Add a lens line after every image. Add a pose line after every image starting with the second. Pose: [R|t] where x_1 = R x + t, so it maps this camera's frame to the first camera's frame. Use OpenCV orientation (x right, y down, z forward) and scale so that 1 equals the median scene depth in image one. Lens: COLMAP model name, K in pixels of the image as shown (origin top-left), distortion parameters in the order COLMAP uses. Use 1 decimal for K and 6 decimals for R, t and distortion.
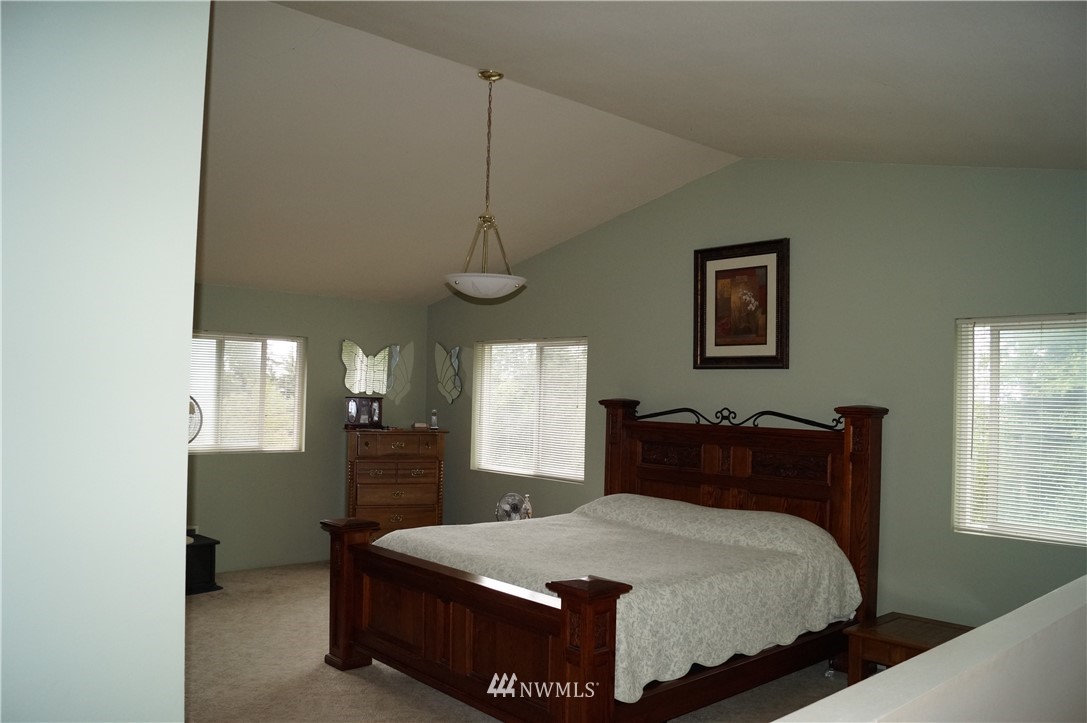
lens RADIAL K [[845.6, 0, 543.2], [0, 845.6, 360.0], [0, 0, 1]] dist [-0.084104, 0.017262]
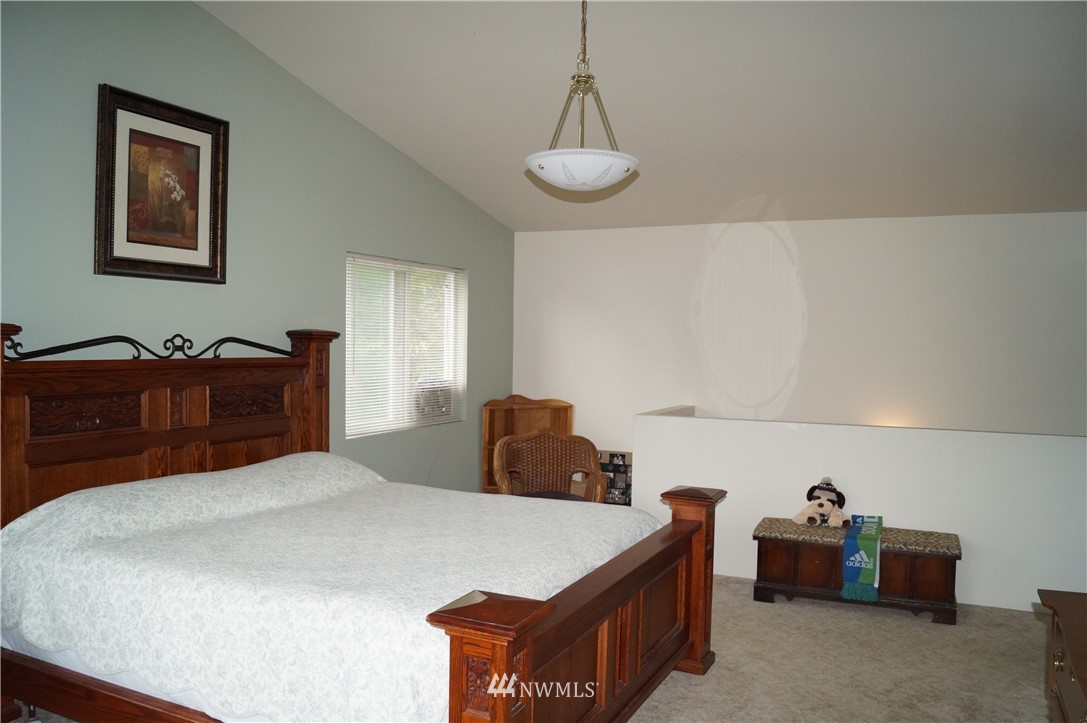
lens RADIAL K [[845.6, 0, 544.1], [0, 845.6, 364.2], [0, 0, 1]] dist [-0.084104, 0.017262]
pose [[-0.369039, -0.058456, 0.927574, -0.550285], [-0.062850, 0.997305, 0.037846, 0.035741], [-0.927286, -0.044331, -0.371718, 0.968546]]
